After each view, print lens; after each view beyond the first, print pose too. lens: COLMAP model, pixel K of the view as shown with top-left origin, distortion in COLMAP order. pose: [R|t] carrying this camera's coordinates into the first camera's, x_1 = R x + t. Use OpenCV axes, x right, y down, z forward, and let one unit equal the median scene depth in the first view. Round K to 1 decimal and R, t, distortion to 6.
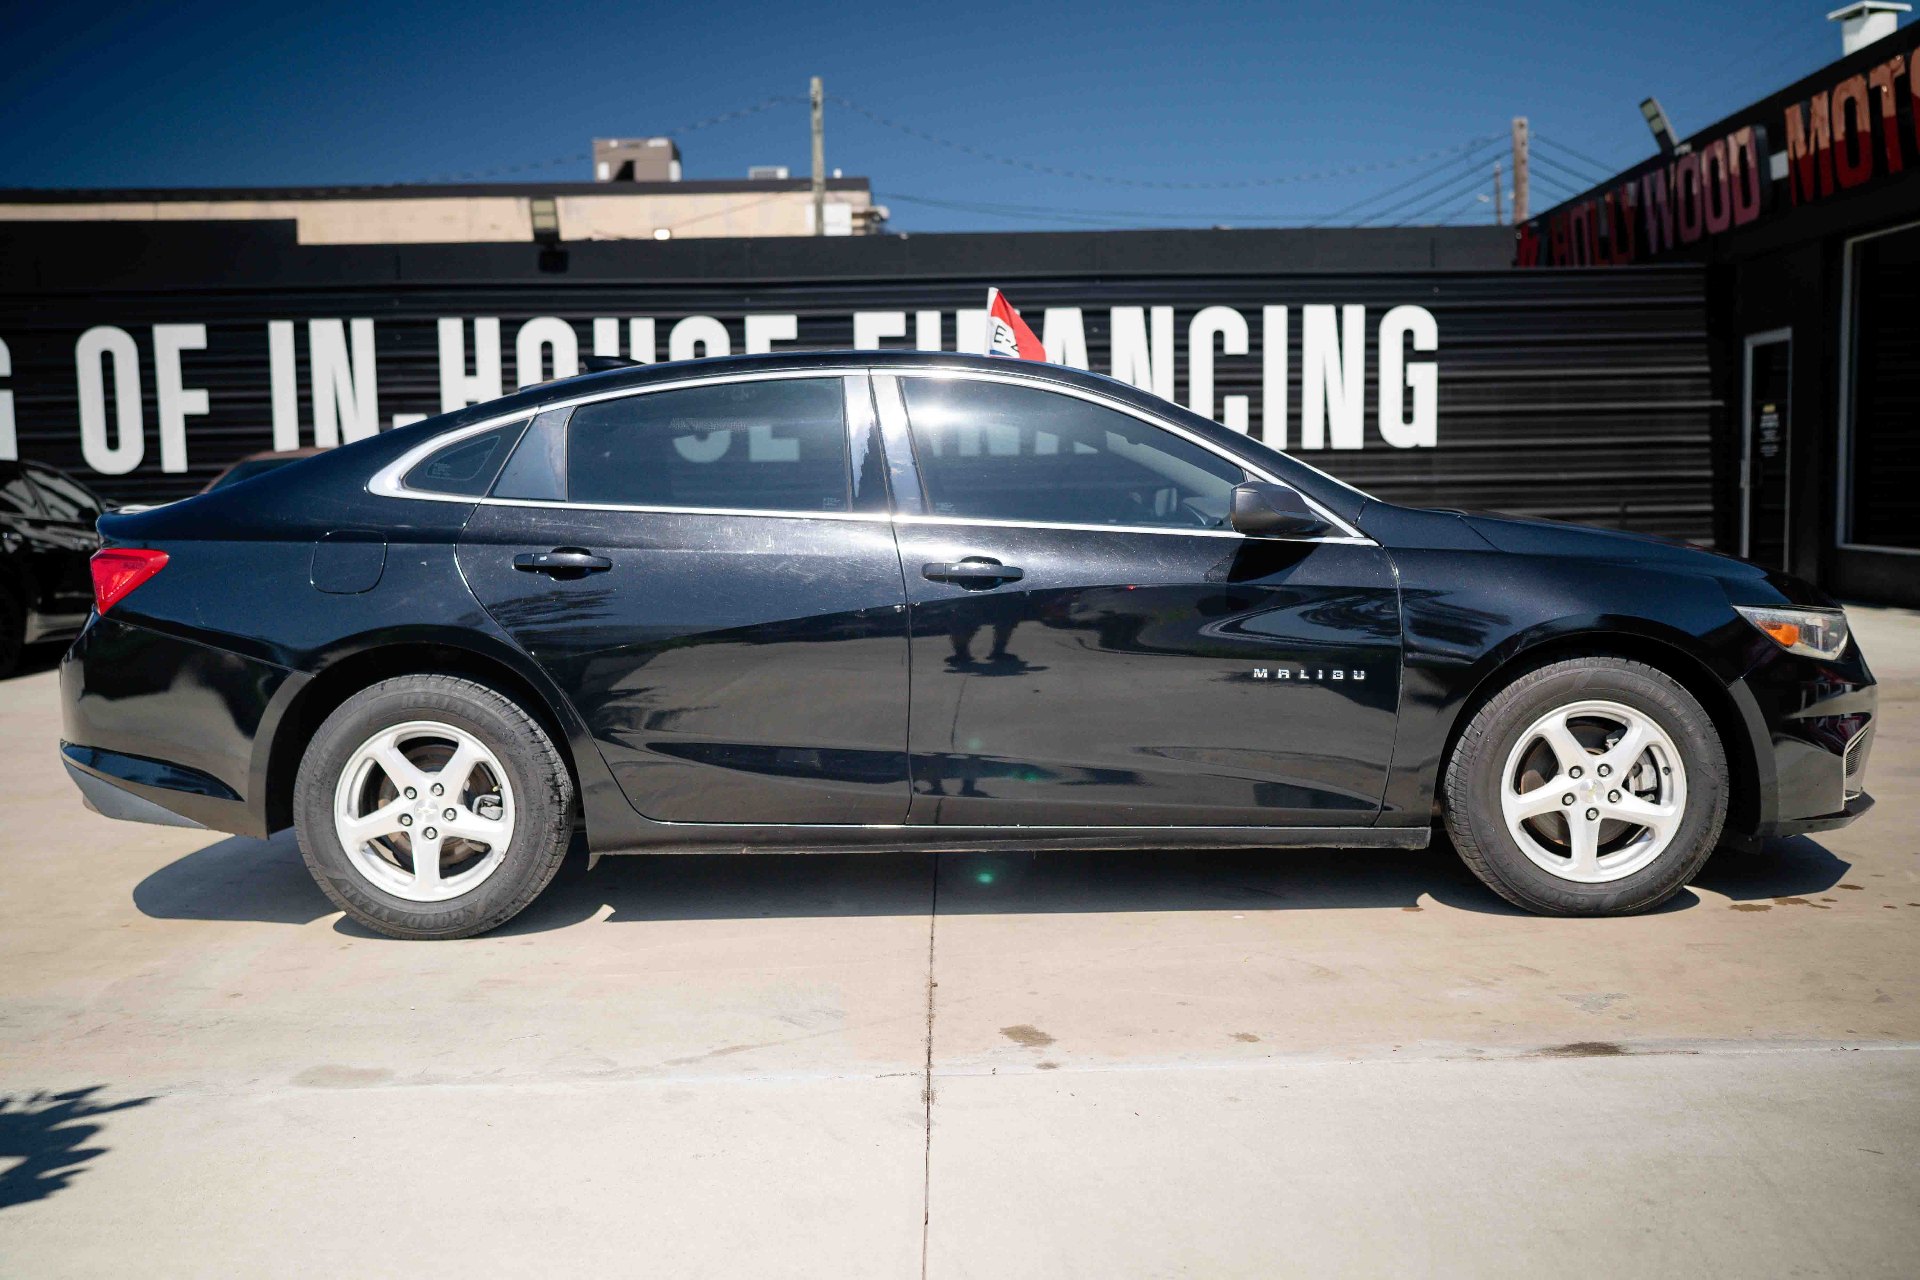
lens RADIAL K [[1847.3, 0, 954.4], [0, 1847.3, 638.0], [0, 0, 1]] dist [-0.062561, 0.192625]
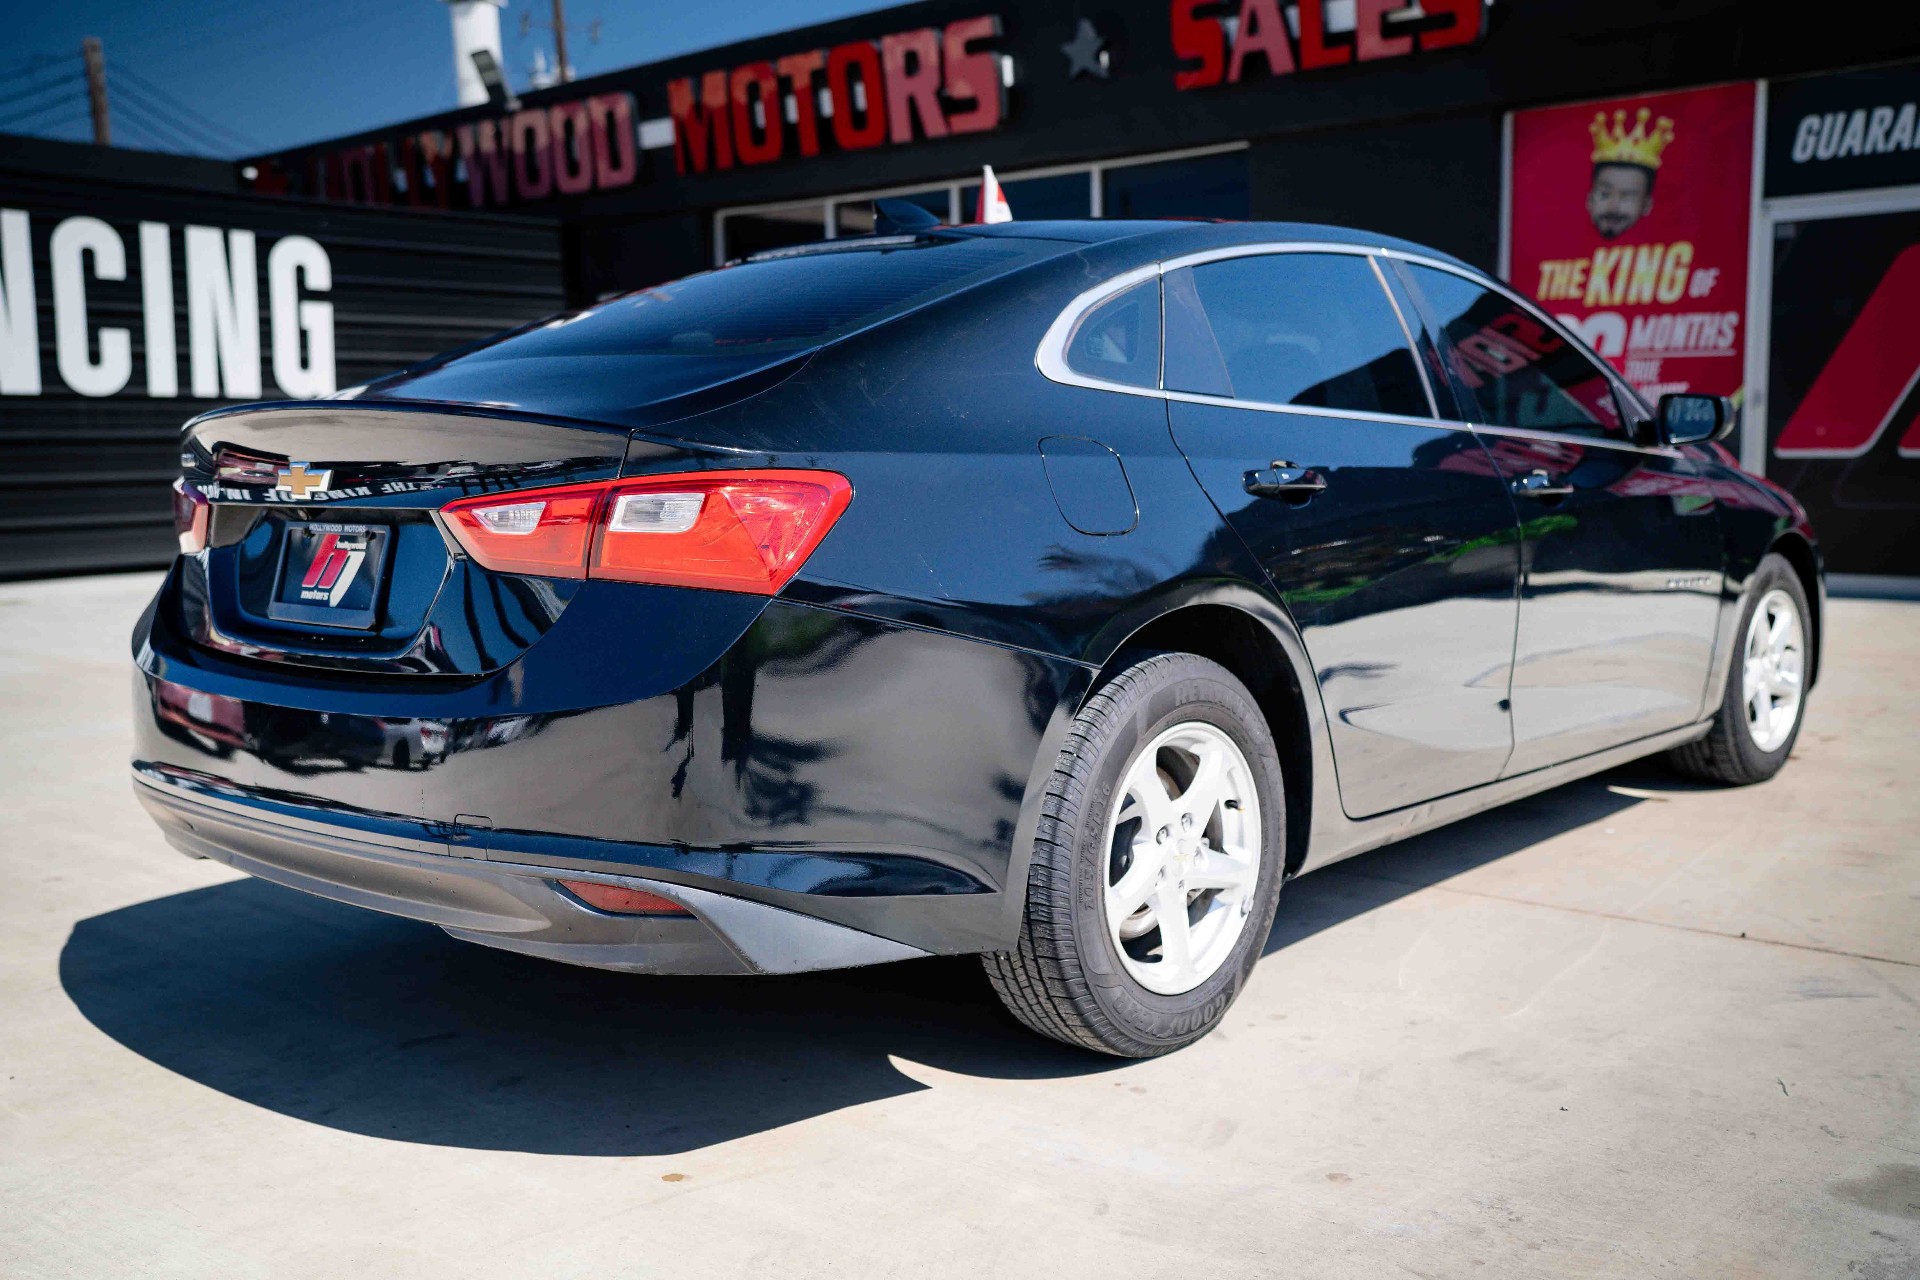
lens RADIAL K [[1852.1, 0, 954.7], [0, 1852.1, 641.2], [0, 0, 1]] dist [-0.063973, 0.194398]
pose [[0.654429, -0.075810, 0.752313, -0.243560], [0.063349, 0.996960, 0.045356, -0.005630], [-0.753465, 0.017976, 0.657243, 0.180617]]
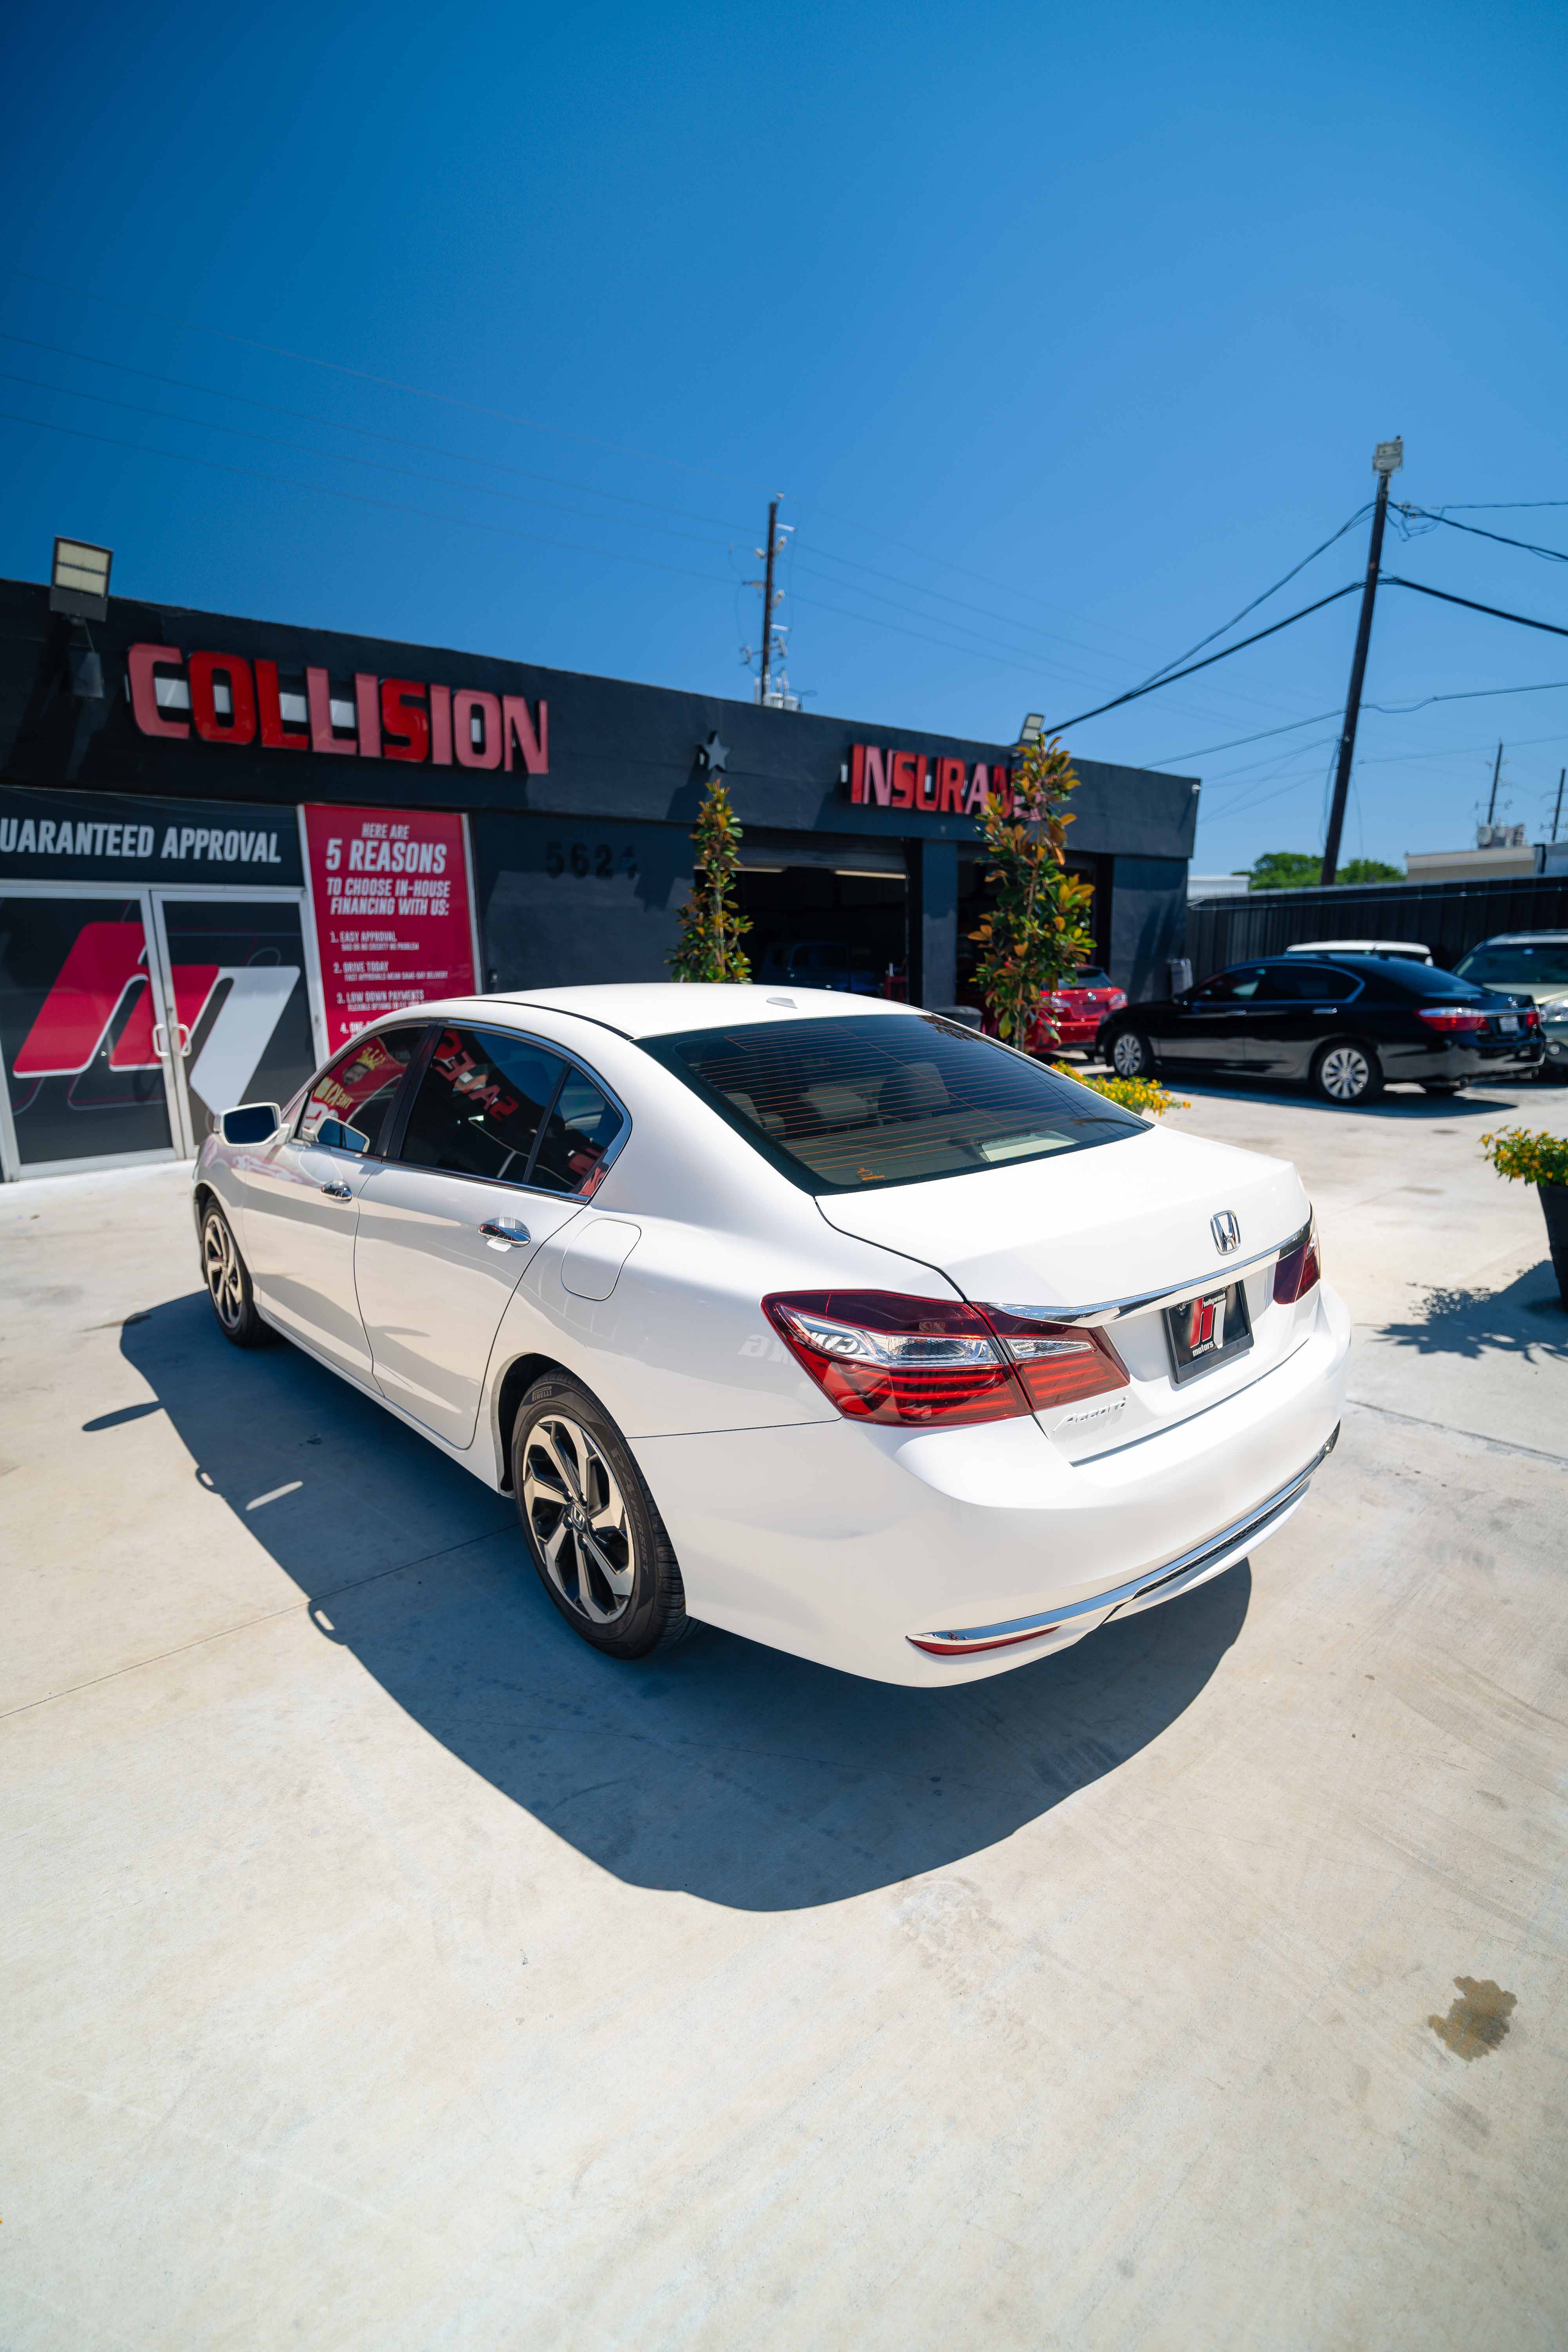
lens RADIAL K [[1096.1, 0, 784.1], [0, 1096.1, 1186.1], [0, 0, 1]] dist [-0.003384, -0.001840]
pose [[-0.656863, -0.117215, 0.744843, -0.175817], [0.097021, 0.966492, 0.237657, -0.061873], [-0.747742, 0.228374, -0.623480, 0.458662]]
